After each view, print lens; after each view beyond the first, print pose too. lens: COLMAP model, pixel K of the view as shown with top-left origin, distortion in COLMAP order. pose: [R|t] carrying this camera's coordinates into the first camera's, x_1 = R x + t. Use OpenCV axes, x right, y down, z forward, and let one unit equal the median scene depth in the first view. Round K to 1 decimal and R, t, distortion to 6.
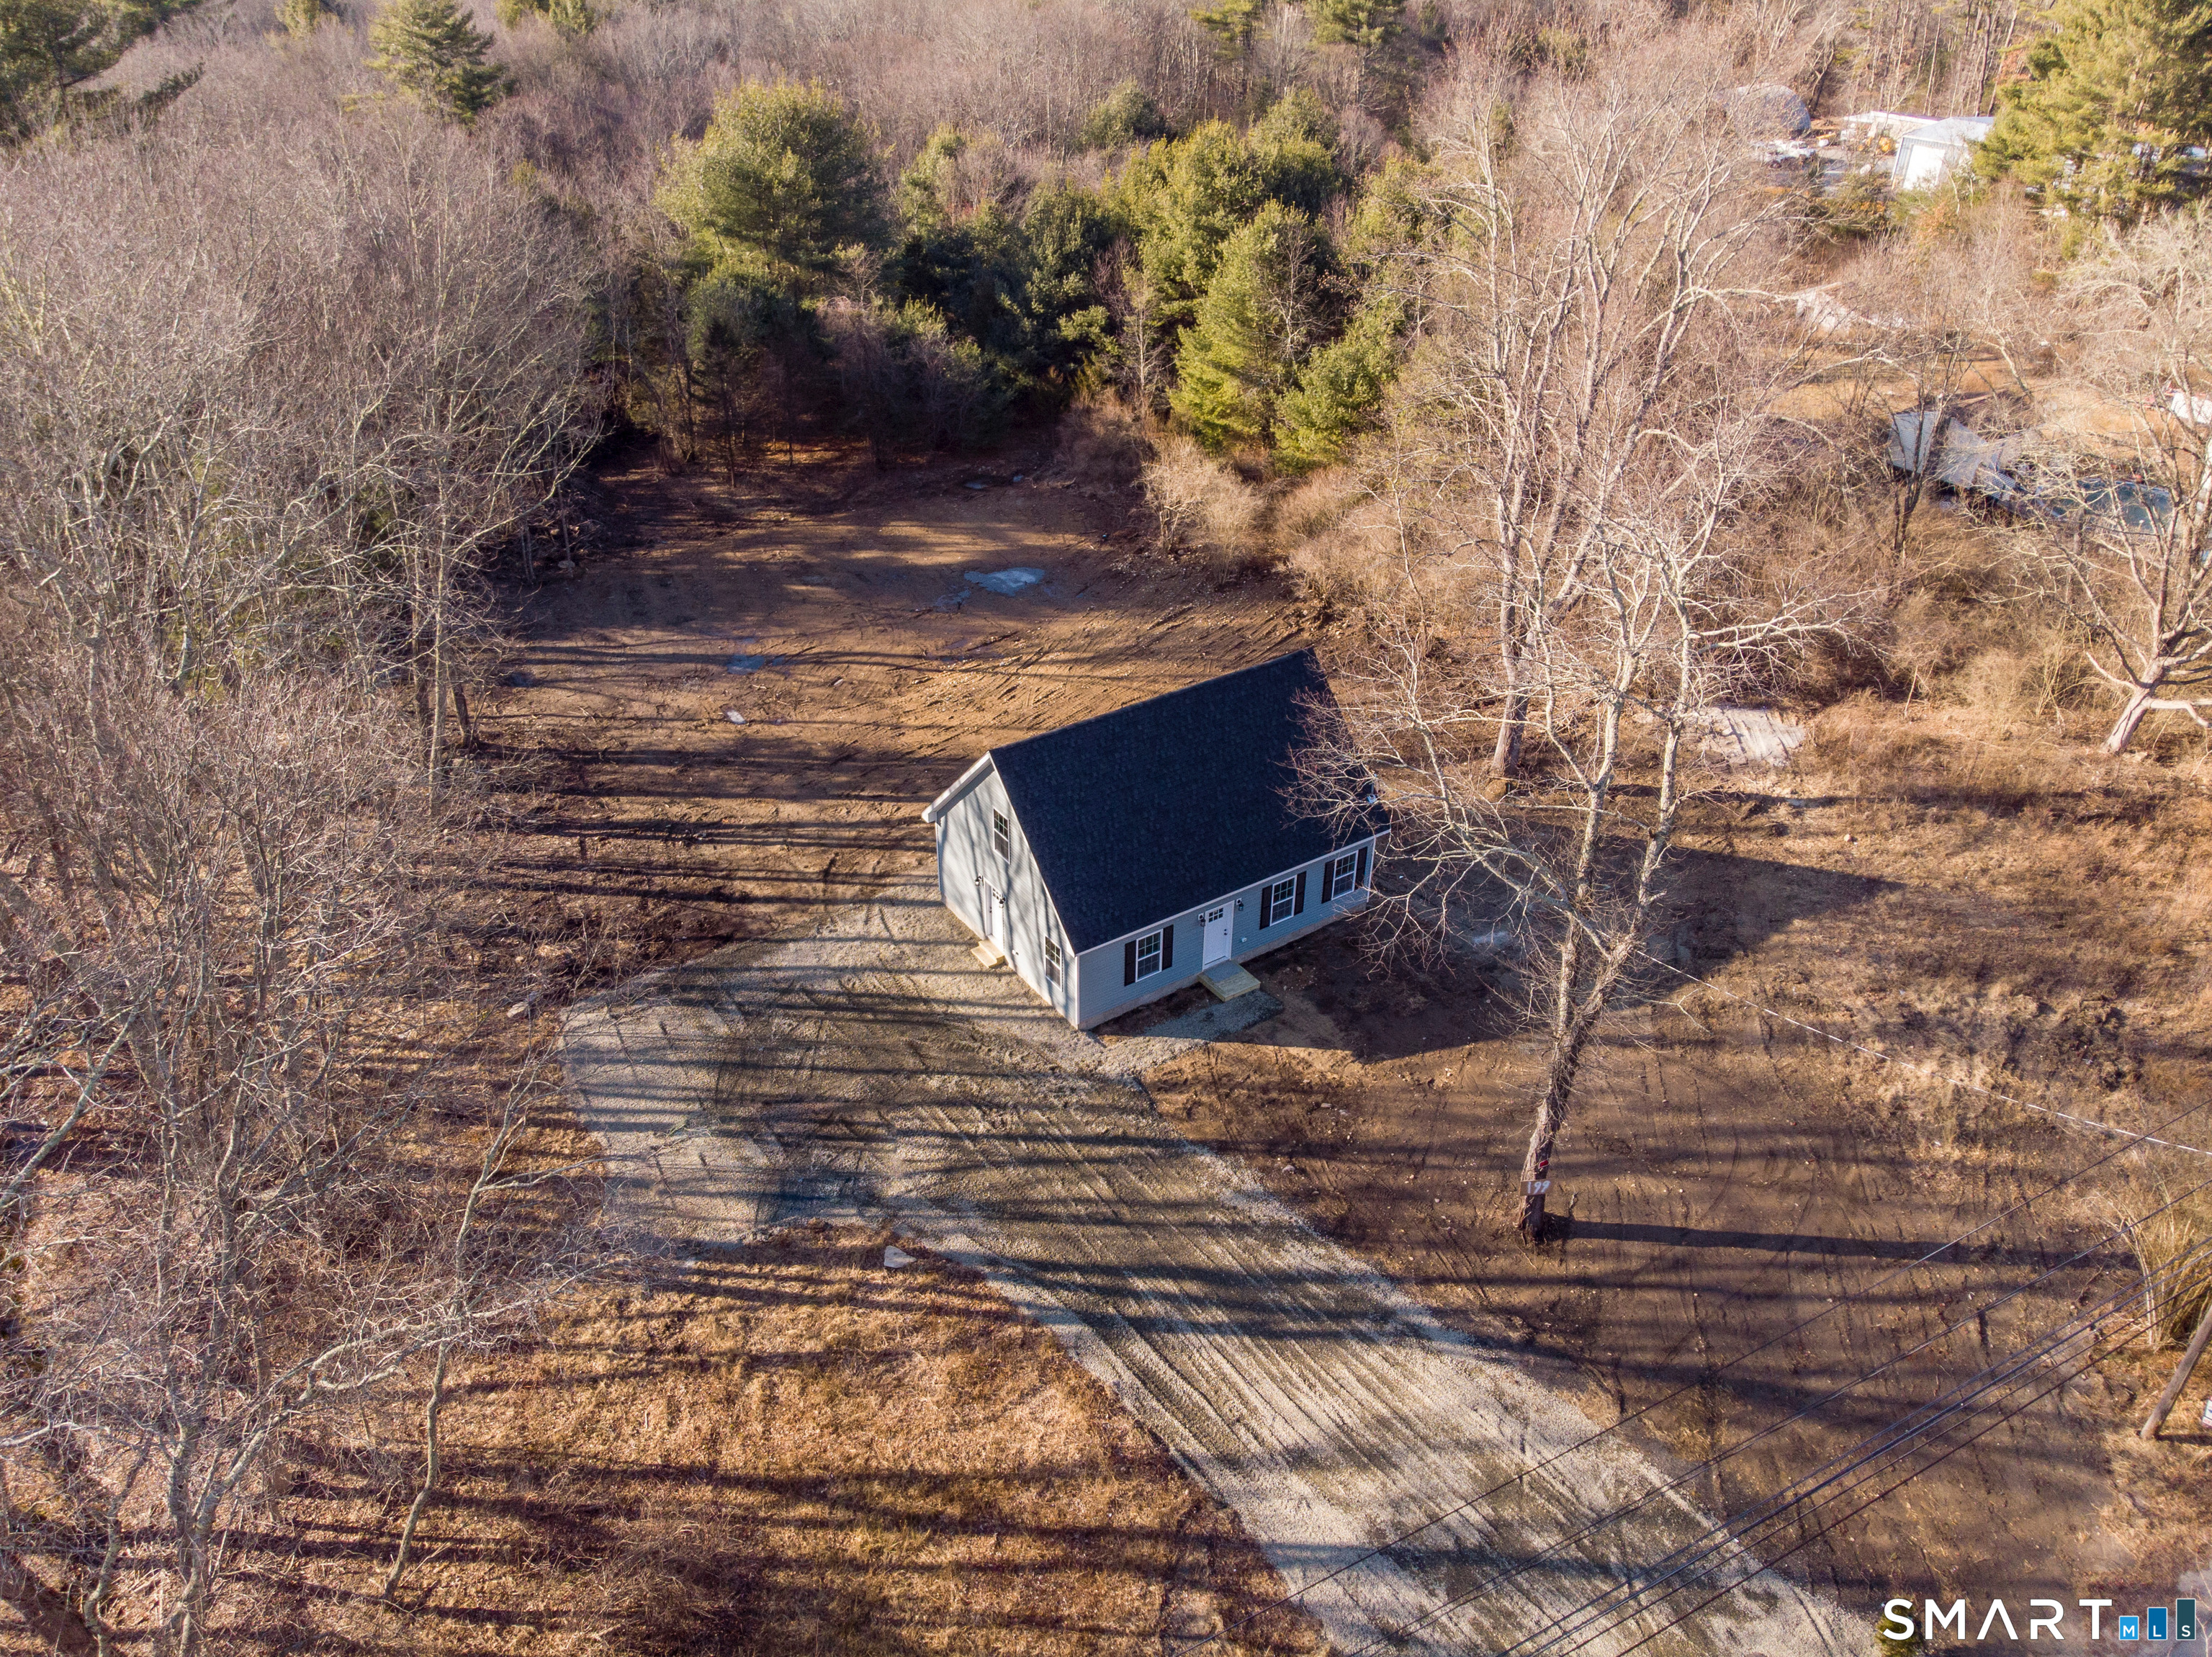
lens RADIAL K [[1645.0, 0, 1100.3], [0, 1645.0, 805.3], [0, 0, 1]] dist [0.015650, -0.042620]
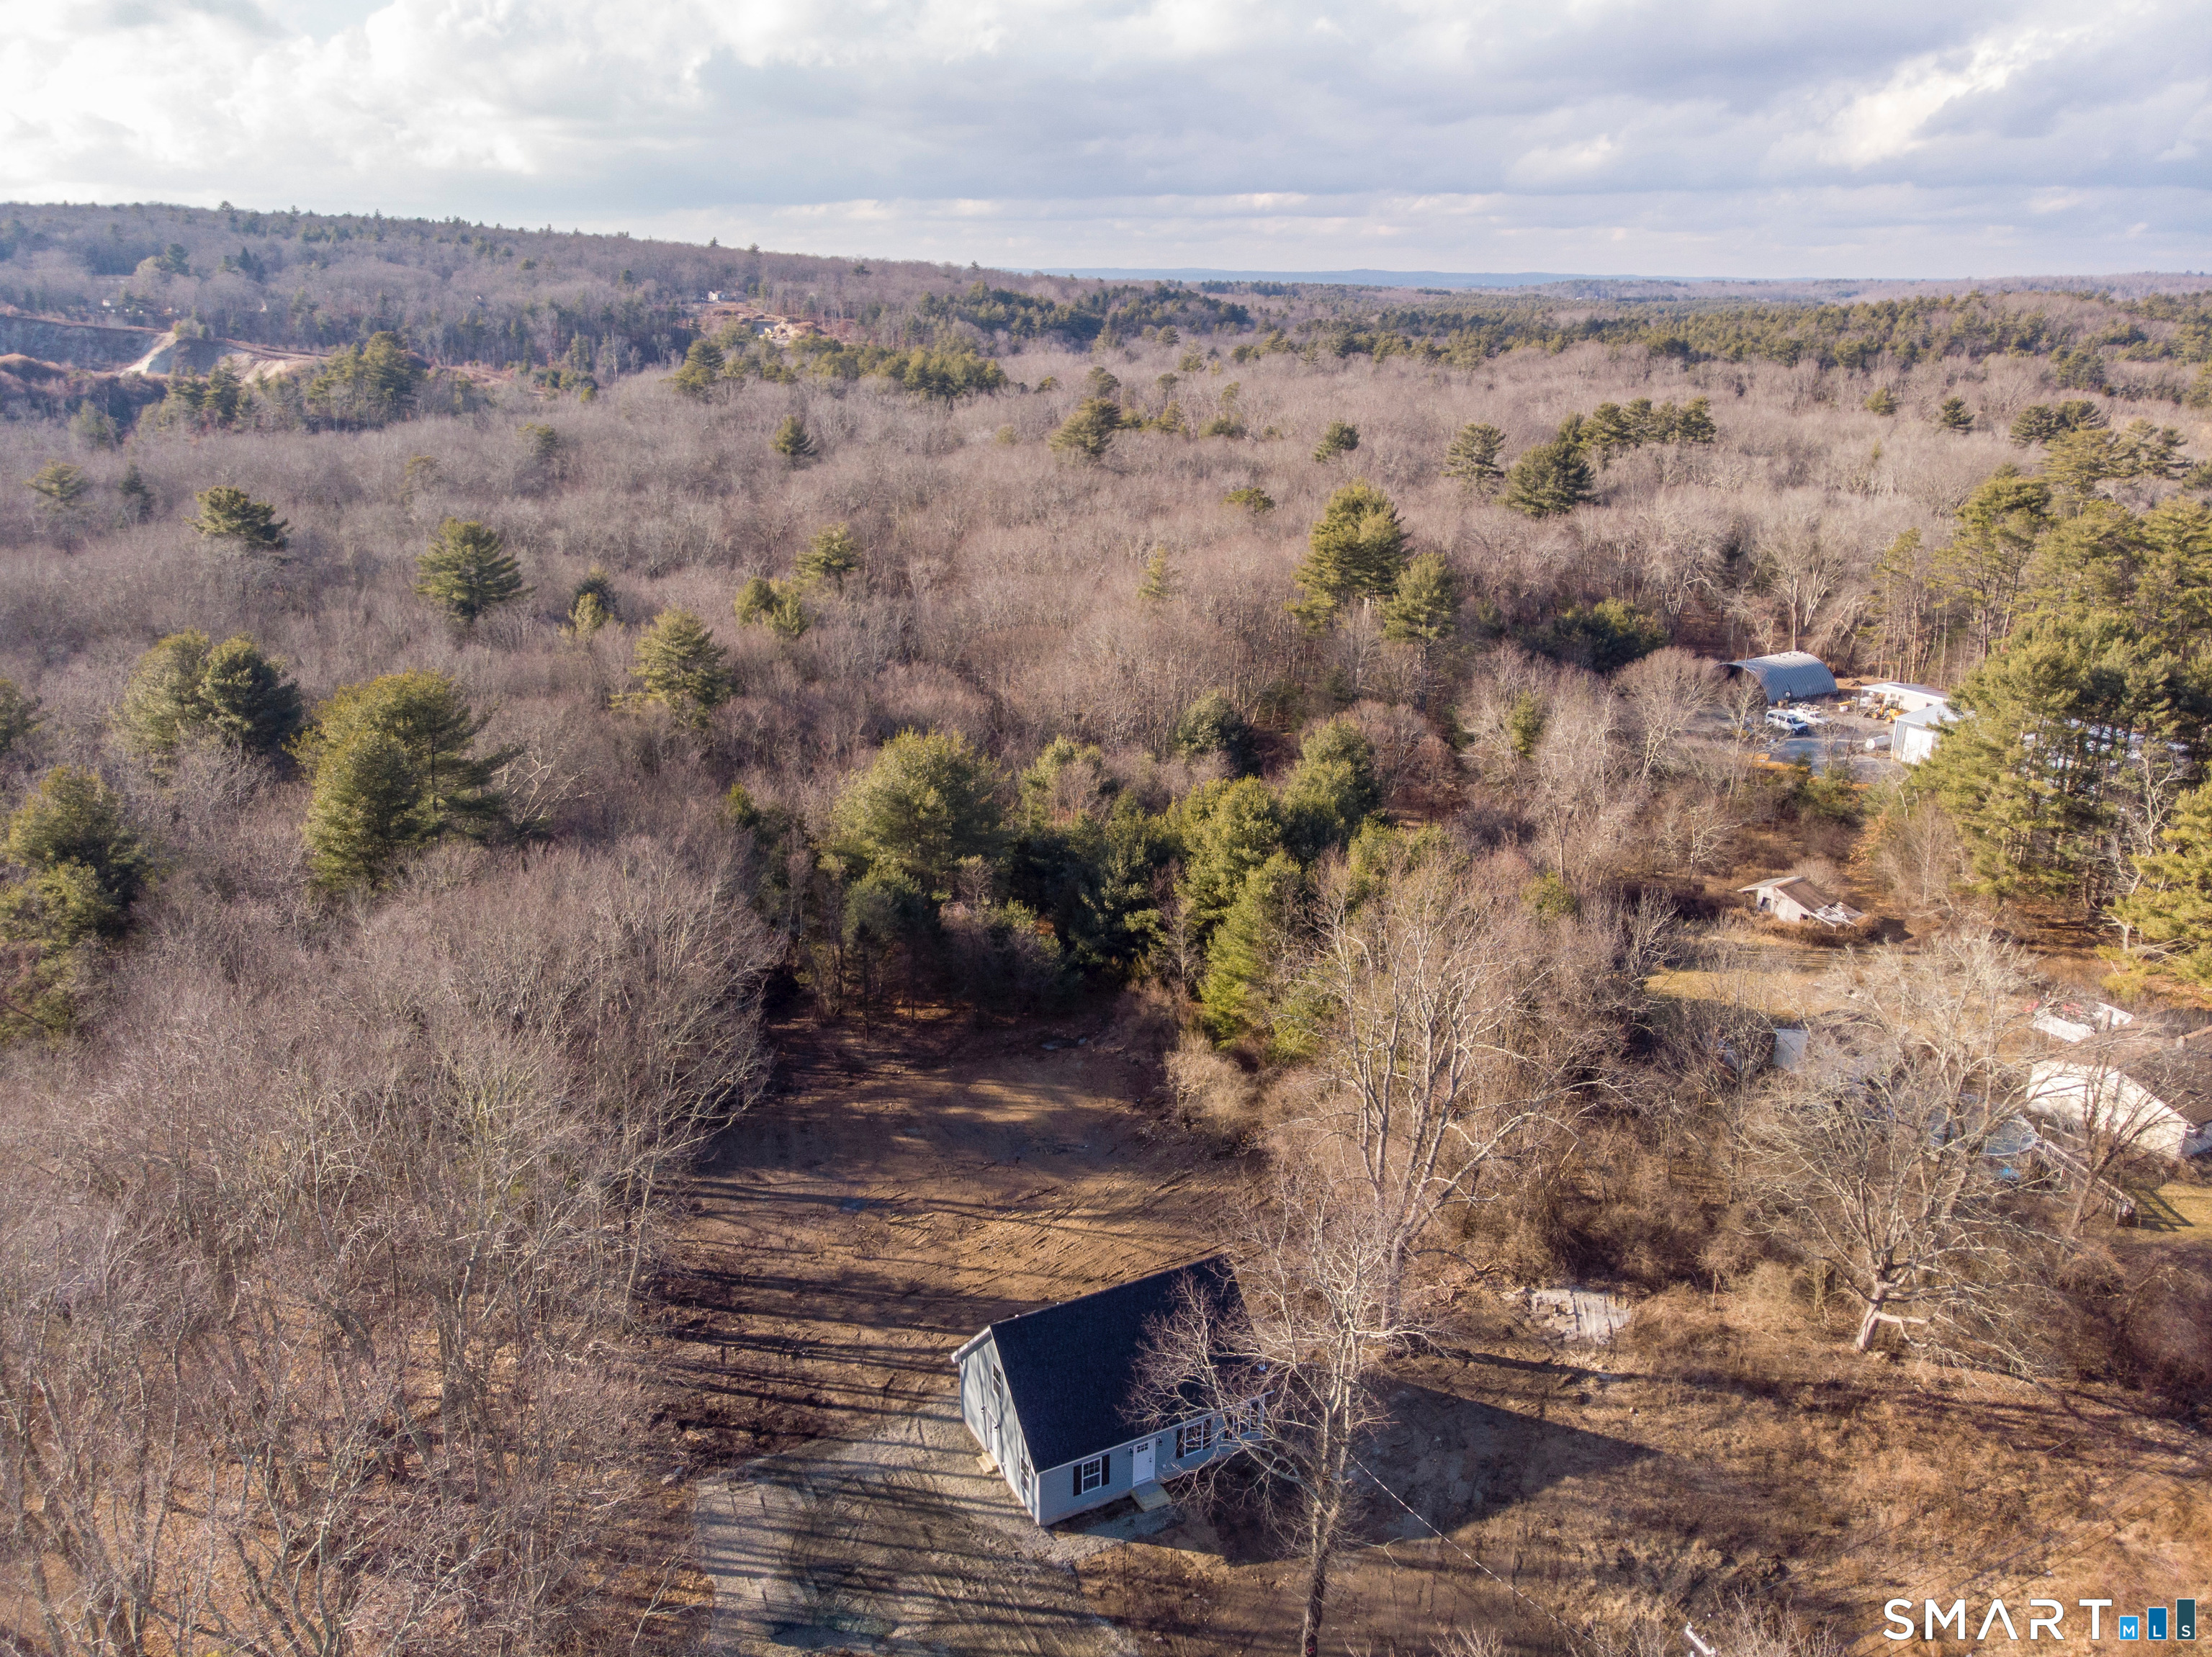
lens RADIAL K [[1645.0, 0, 1112.5], [0, 1645.0, 788.1], [0, 0, 1]] dist [0.015650, -0.042620]
pose [[0.995148, 0.038169, -0.090686, 0.127005], [-0.059625, 0.967115, -0.247251, -0.110994], [0.078266, 0.251458, 0.964699, -0.455208]]
